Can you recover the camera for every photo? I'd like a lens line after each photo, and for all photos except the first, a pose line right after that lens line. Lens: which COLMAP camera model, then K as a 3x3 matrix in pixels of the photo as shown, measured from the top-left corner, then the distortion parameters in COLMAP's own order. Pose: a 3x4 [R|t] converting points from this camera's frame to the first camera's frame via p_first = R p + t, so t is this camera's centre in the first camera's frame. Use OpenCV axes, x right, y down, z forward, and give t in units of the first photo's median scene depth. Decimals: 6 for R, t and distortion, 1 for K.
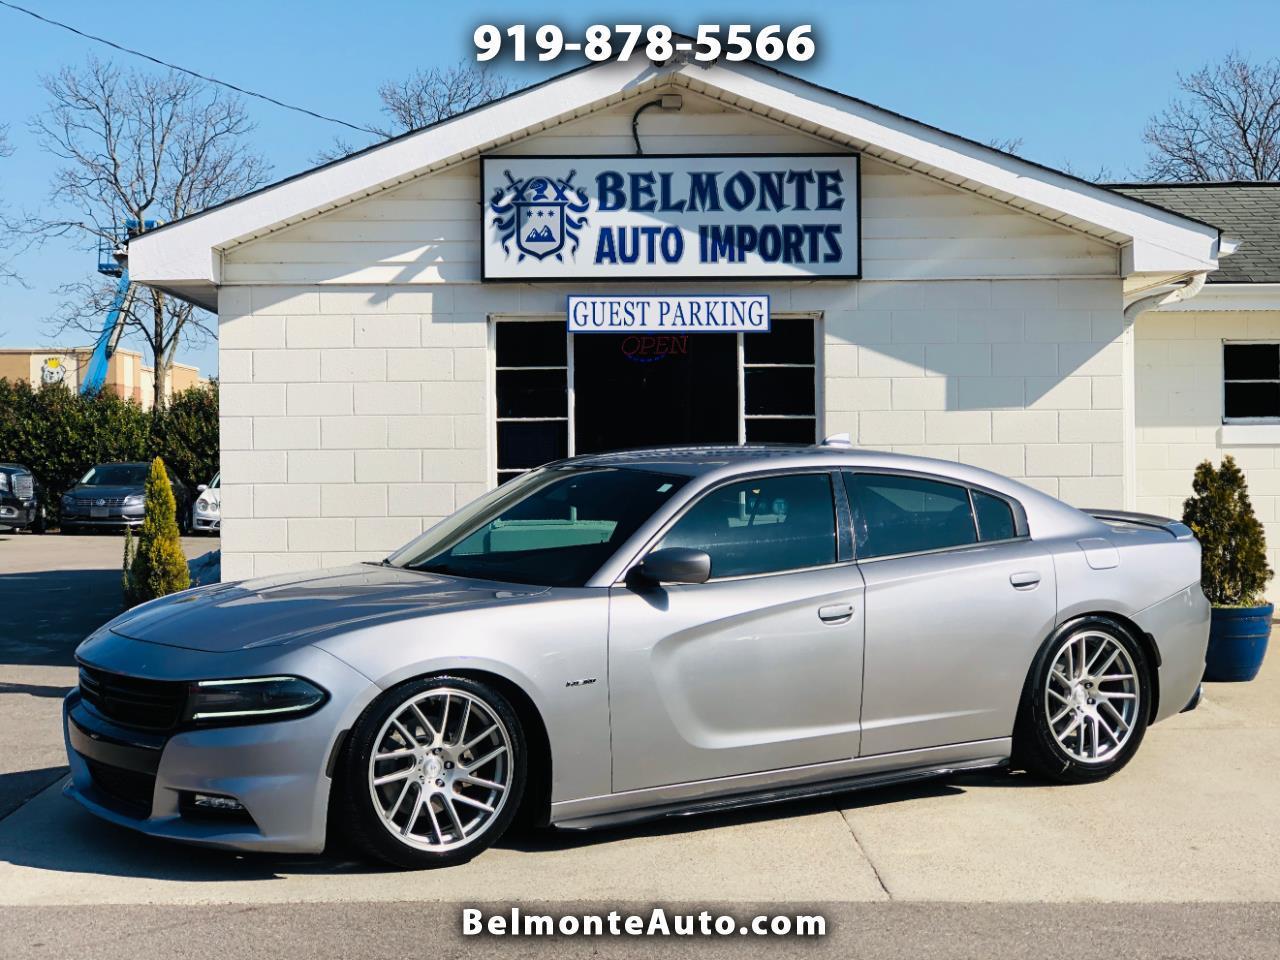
lens RADIAL K [[2145.2, 0, 640.0], [0, 2145.2, 480.0], [0, 0, 1]] dist [-0.061210, 0.679364]
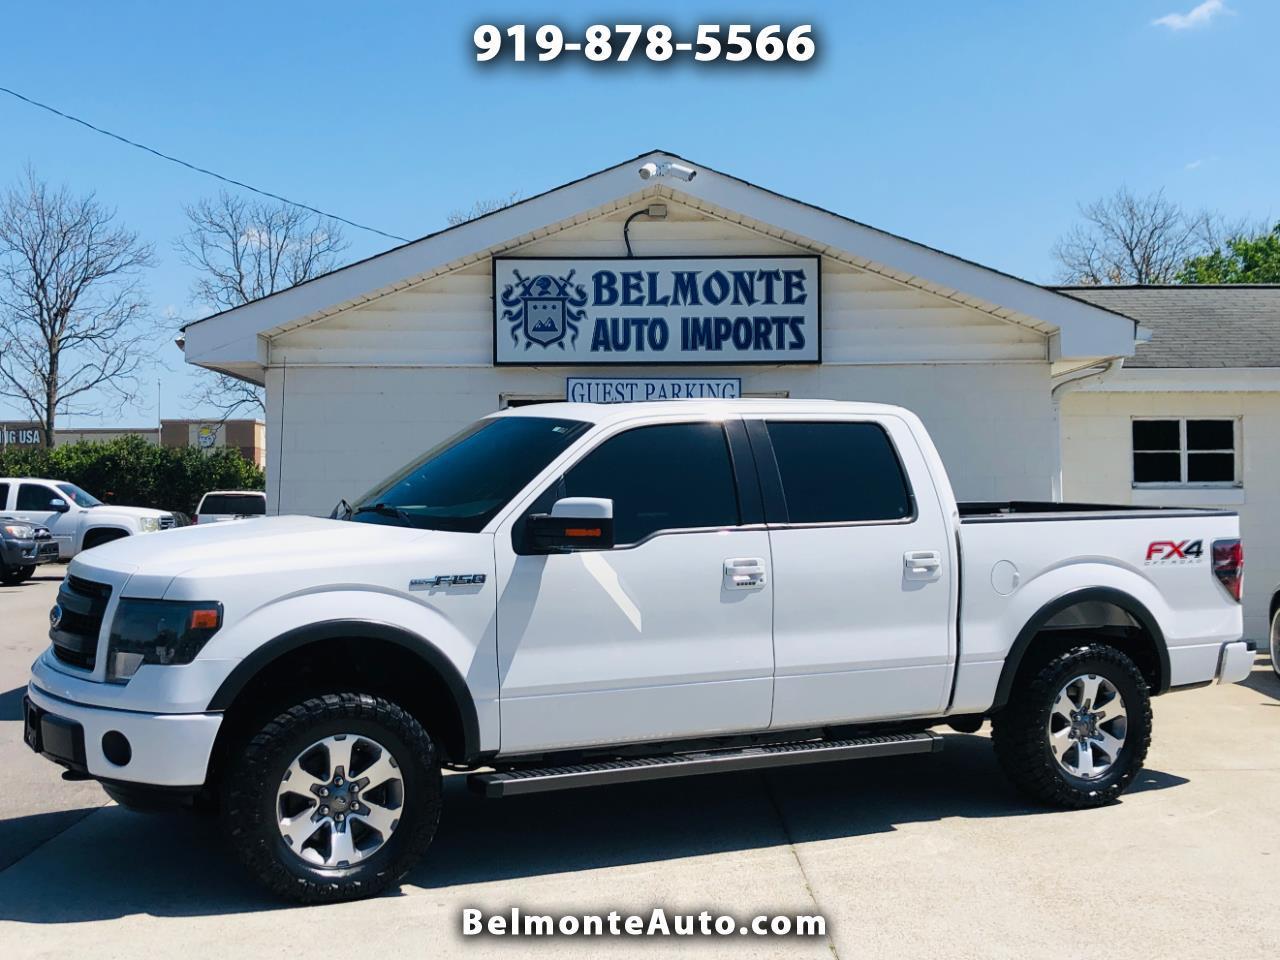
lens RADIAL K [[1614.1, 0, 640.0], [0, 1614.1, 480.0], [0, 0, 1]] dist [0.179668, -0.551832]
pose [[0.999918, 0.002558, -0.012579, 0.016423], [-0.002866, 0.999694, -0.024581, -0.009224], [0.012512, 0.024615, 0.999619, 0.126219]]
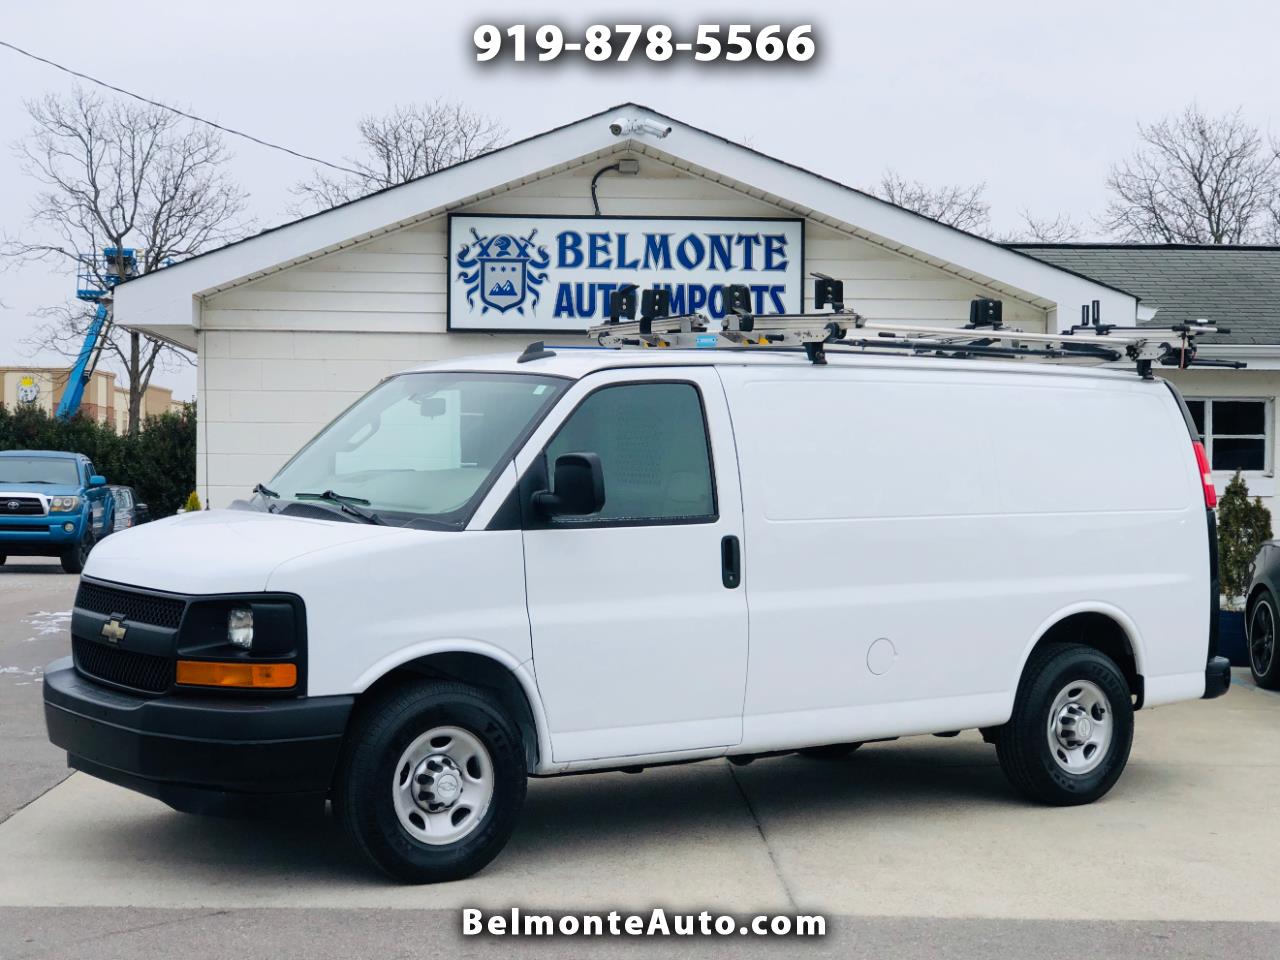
lens RADIAL K [[2145.2, 0, 640.0], [0, 2145.2, 480.0], [0, 0, 1]] dist [-0.061210, 0.679364]
pose [[0.999728, 0.019056, 0.013429, 0.009025], [-0.018892, 0.999747, -0.012244, -0.007763], [-0.013659, 0.011987, 0.999835, -0.064190]]
